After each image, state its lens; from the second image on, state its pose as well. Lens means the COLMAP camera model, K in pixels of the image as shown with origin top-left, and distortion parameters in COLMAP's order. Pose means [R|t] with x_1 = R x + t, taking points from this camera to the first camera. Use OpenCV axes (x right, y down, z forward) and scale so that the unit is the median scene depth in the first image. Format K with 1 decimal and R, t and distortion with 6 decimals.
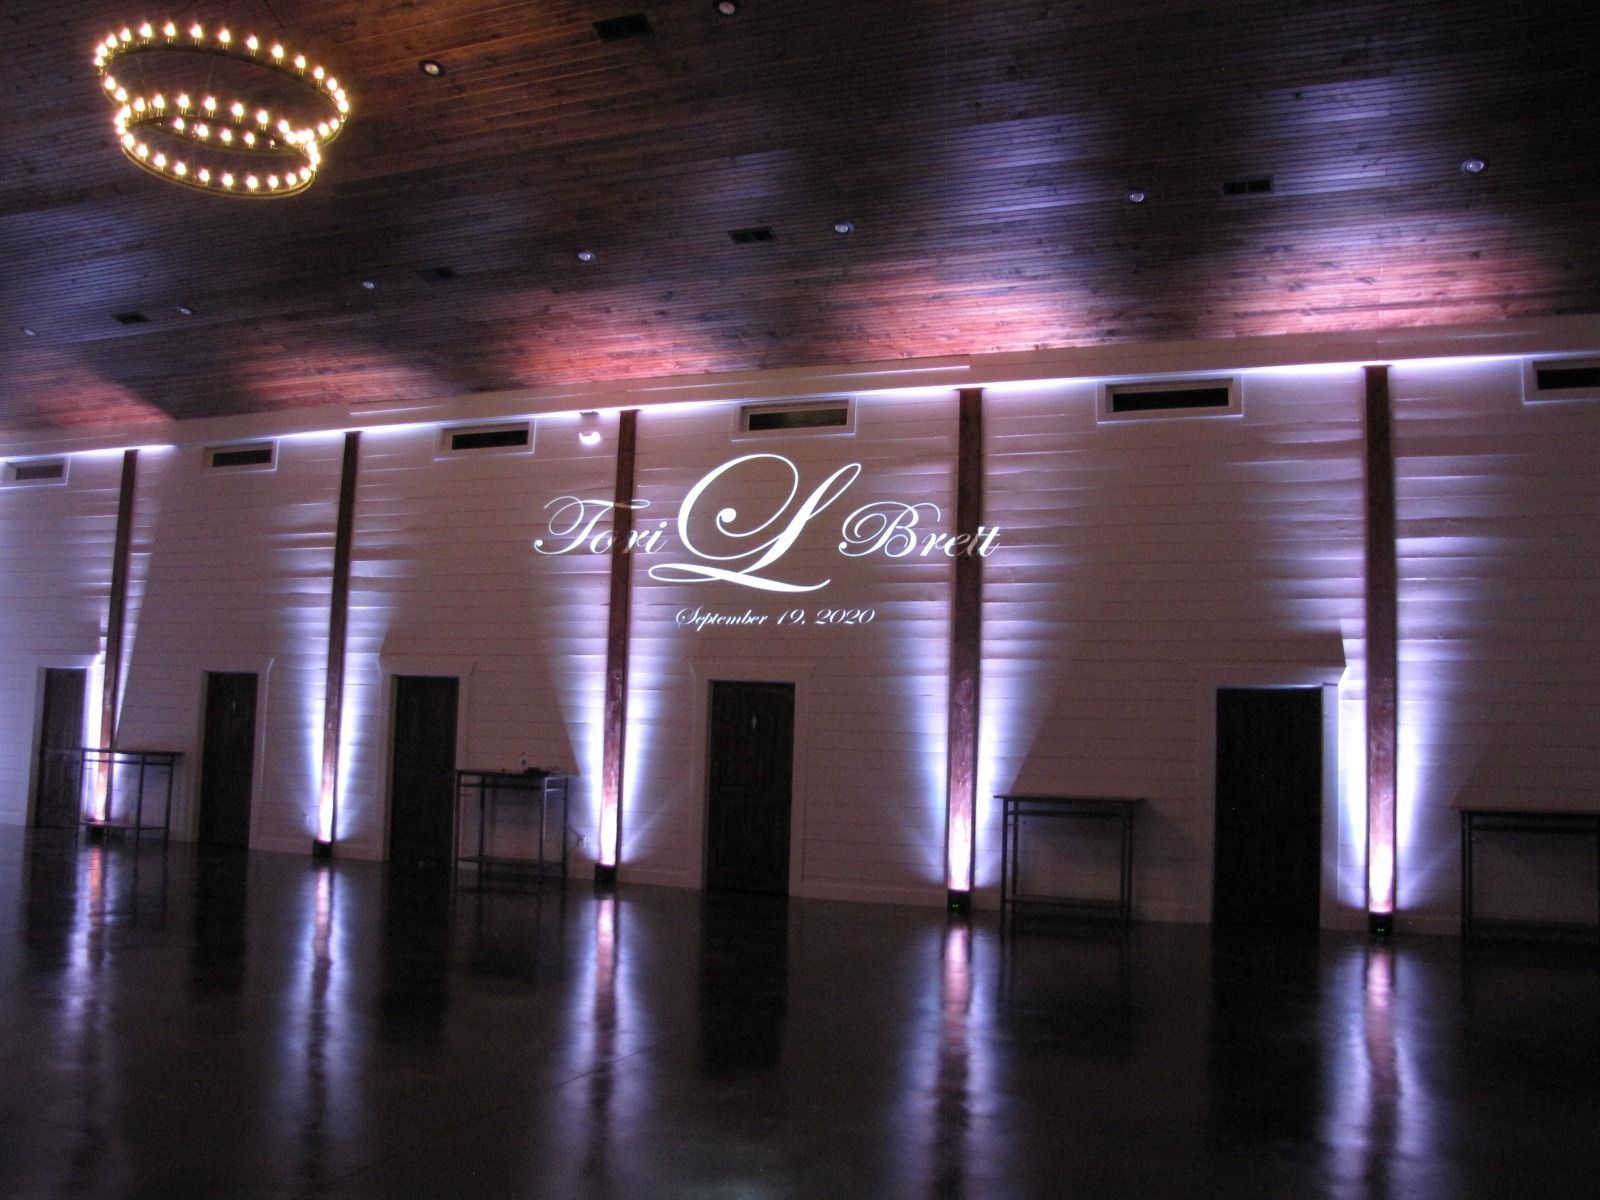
lens RADIAL K [[1352.7, 0, 814.6], [0, 1352.7, 596.3], [0, 0, 1]] dist [-0.174258, 0.137443]
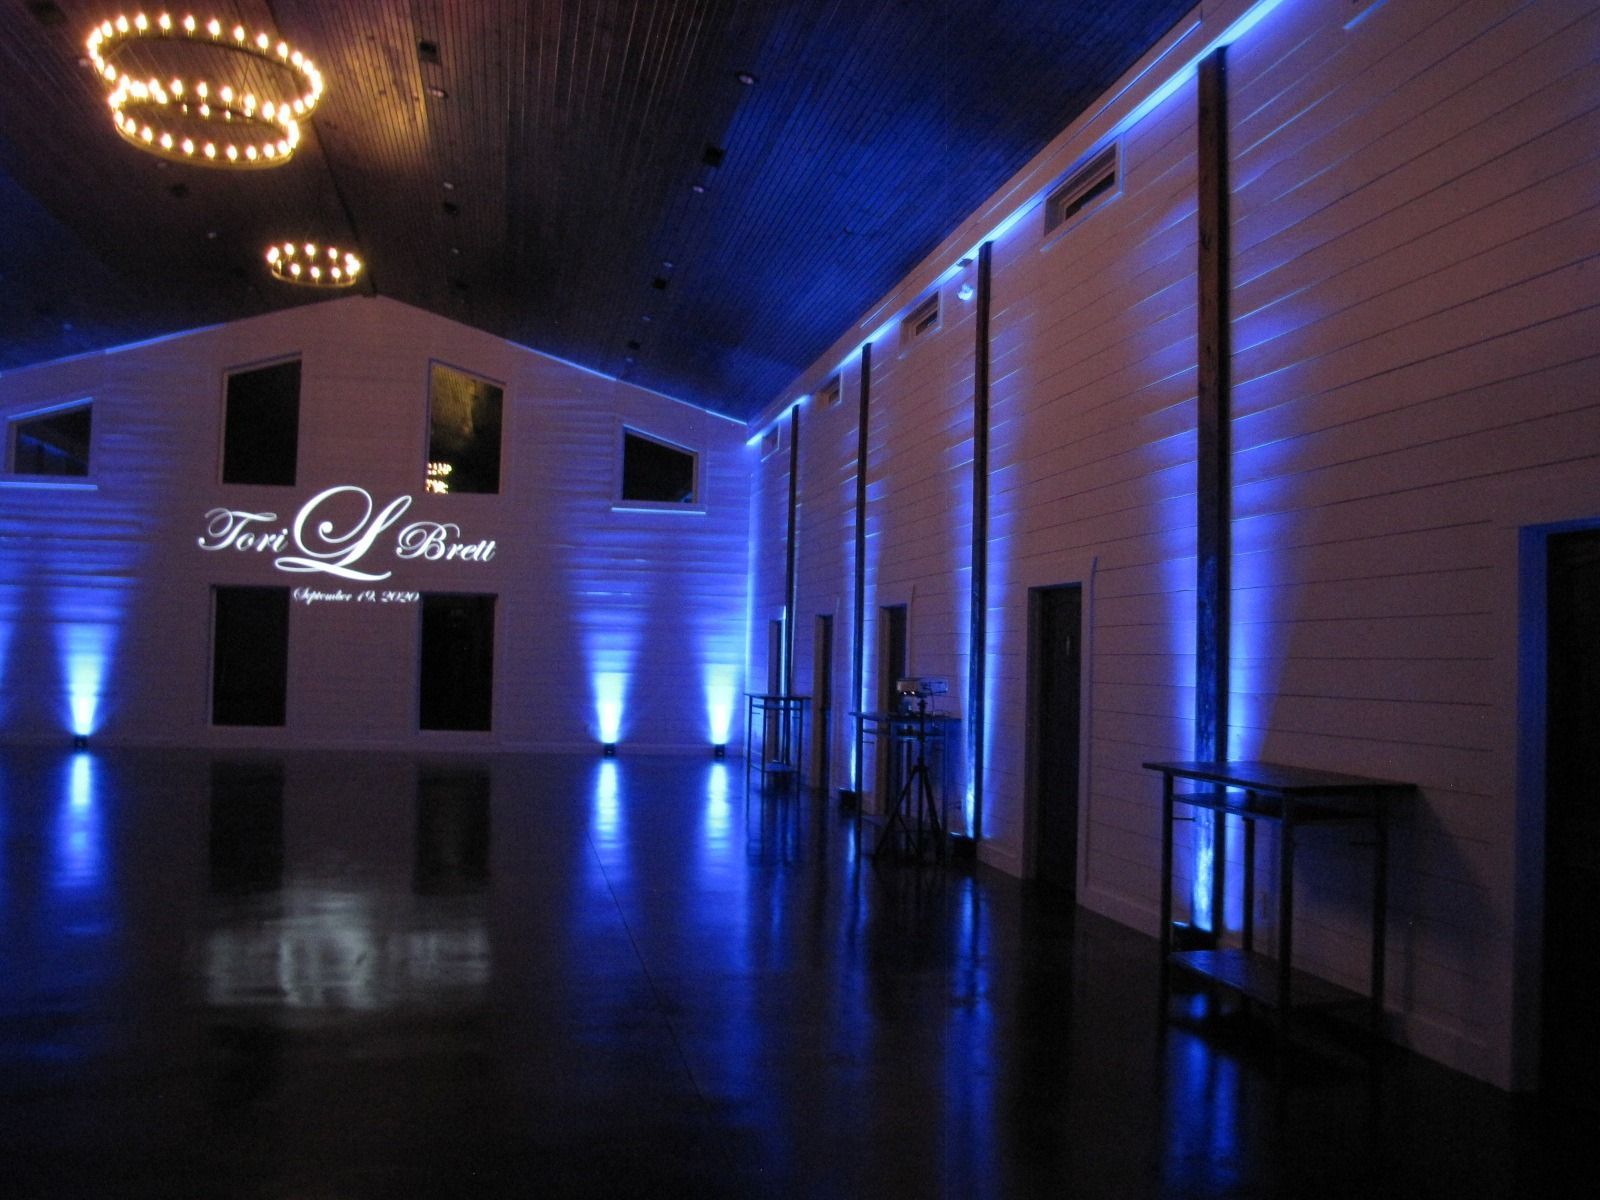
lens RADIAL K [[1352.7, 0, 810.0], [0, 1352.7, 591.4], [0, 0, 1]] dist [-0.174258, 0.137443]
pose [[0.545580, -0.058876, -0.835988, 0.433022], [0.079608, 0.996659, -0.018238, 0.064204], [0.834269, -0.056601, 0.548445, 0.489176]]
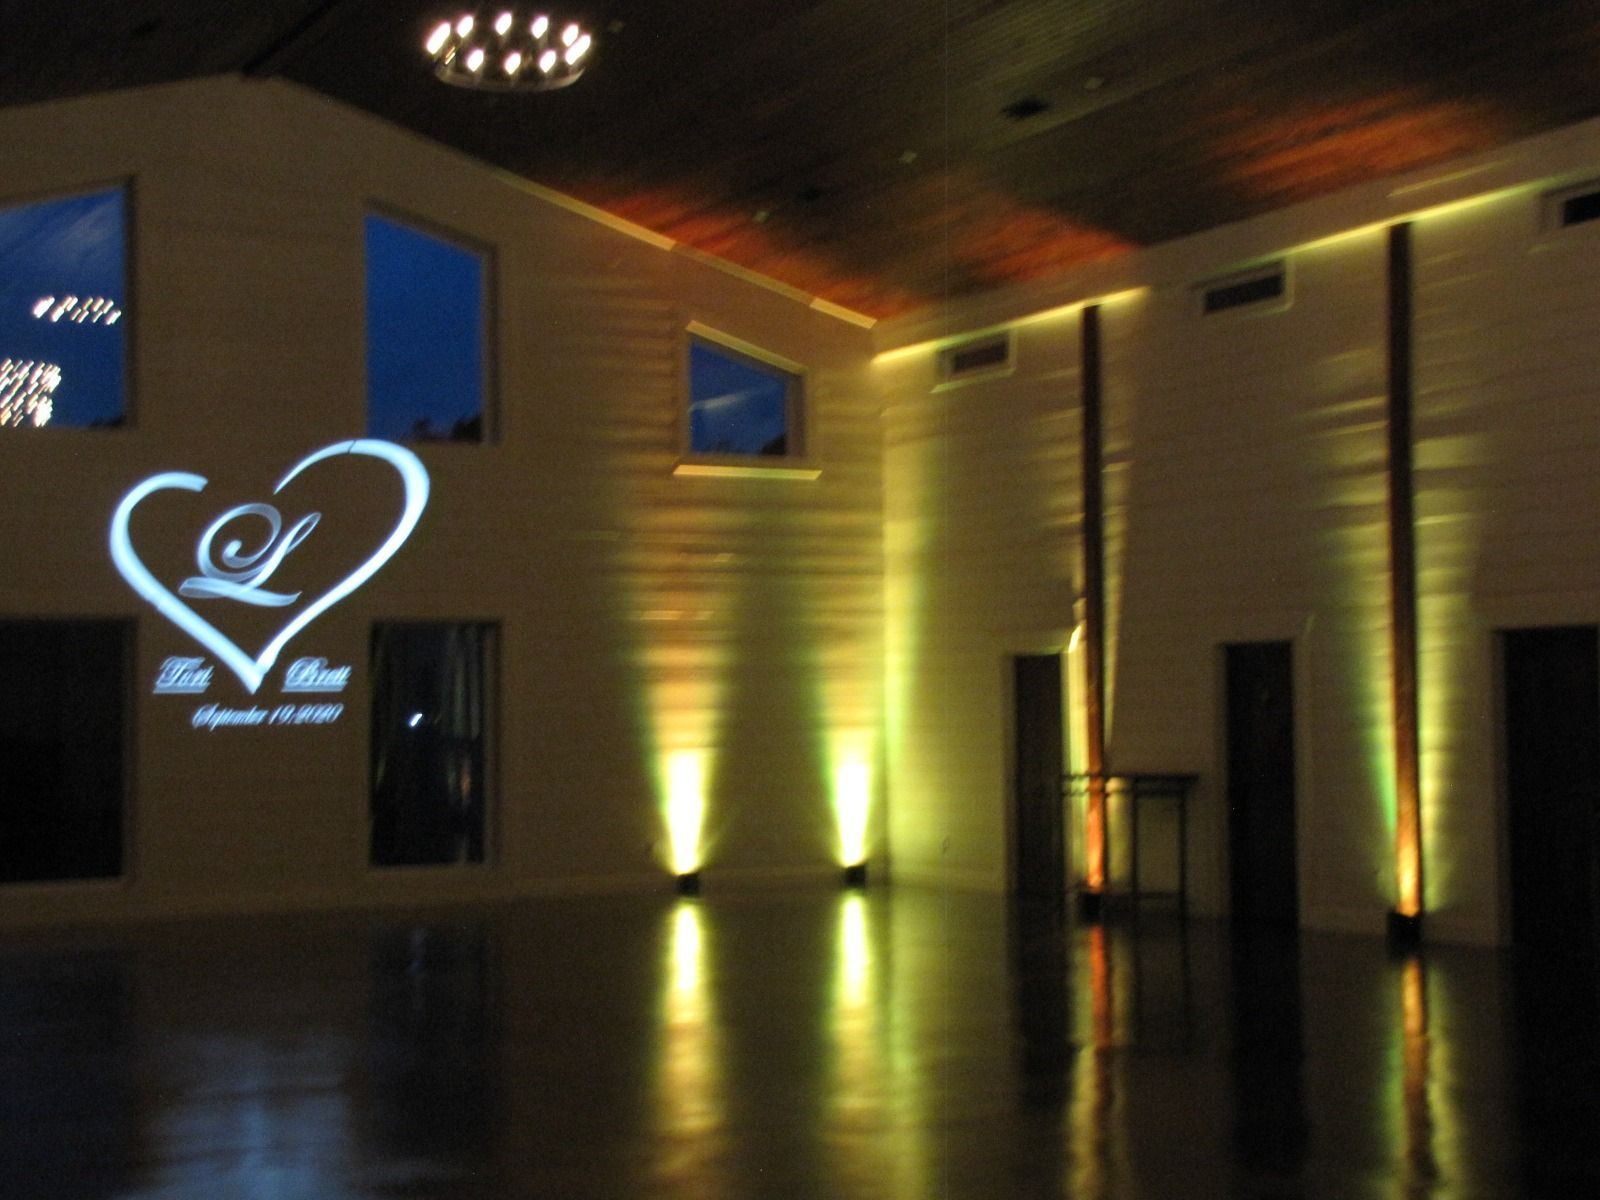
lens RADIAL K [[2448.6, 0, 815.6], [0, 2448.6, 611.2], [0, 0, 1]] dist [0.023662, 0.000000]
pose [[0.759354, -0.066080, -0.647314, 0.163707], [0.102010, 0.994618, 0.018133, 0.001267], [0.642632, -0.079802, 0.762008, -0.014300]]
